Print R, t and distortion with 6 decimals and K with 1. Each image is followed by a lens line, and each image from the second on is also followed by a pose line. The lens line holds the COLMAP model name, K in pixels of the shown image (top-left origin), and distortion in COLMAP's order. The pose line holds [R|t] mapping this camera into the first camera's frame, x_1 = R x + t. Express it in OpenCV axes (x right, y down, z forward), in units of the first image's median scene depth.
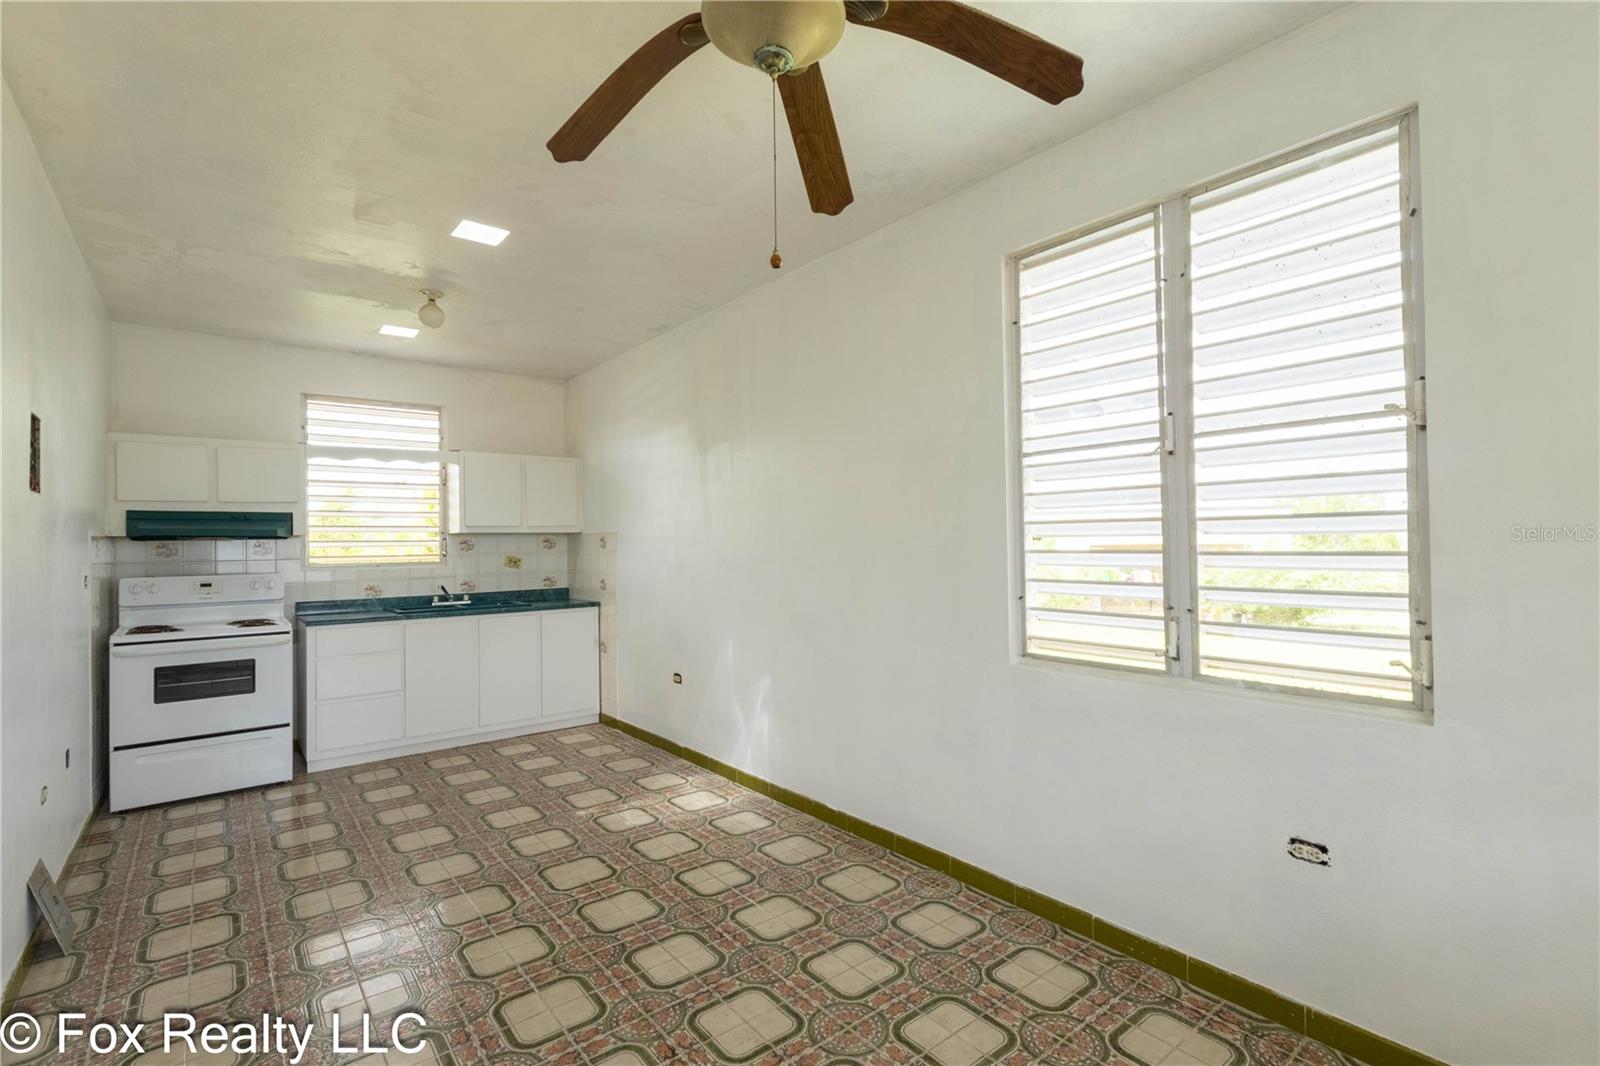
lens RADIAL K [[739.5, 0, 800.0], [0, 739.5, 533.0], [0, 0, 1]] dist [0.001052, -0.000039]
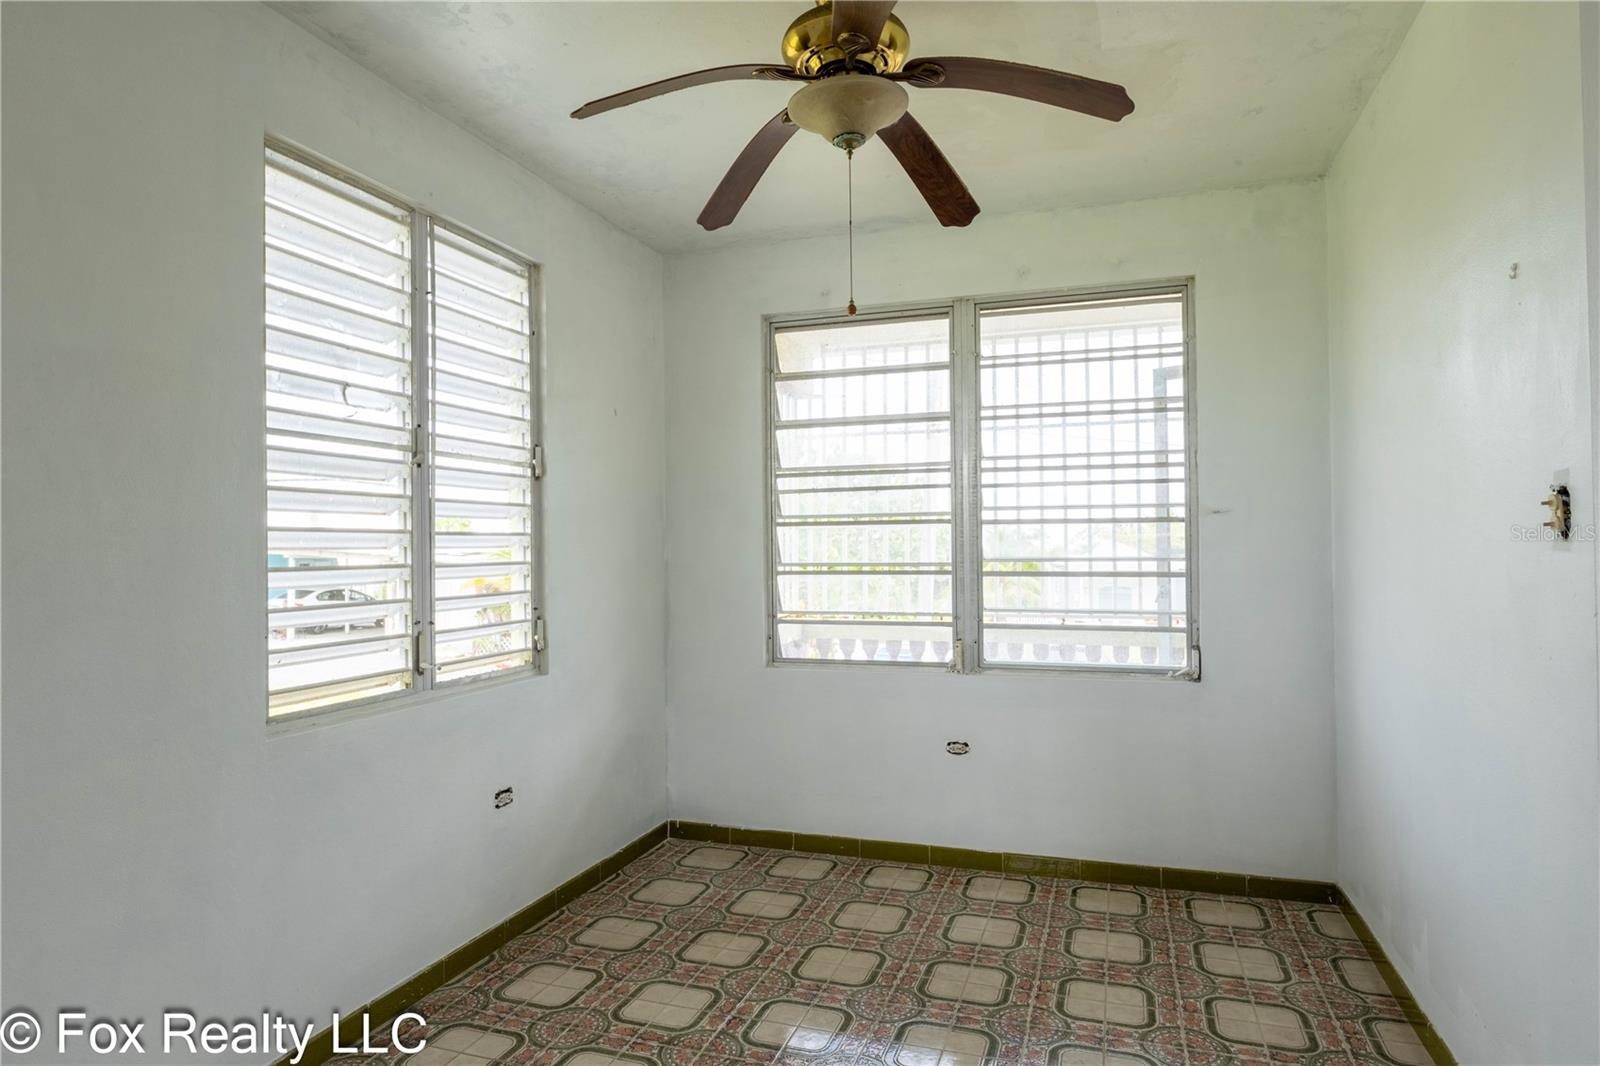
lens RADIAL K [[944.4, 0, 800.0], [0, 944.4, 533.0], [0, 0, 1]] dist [0.000267, 0.000089]
pose [[-0.546726, 0.030394, 0.836760, -0.861096], [0.006868, 0.999470, -0.031816, 0.026486], [-0.837283, -0.011648, -0.546645, 1.307634]]
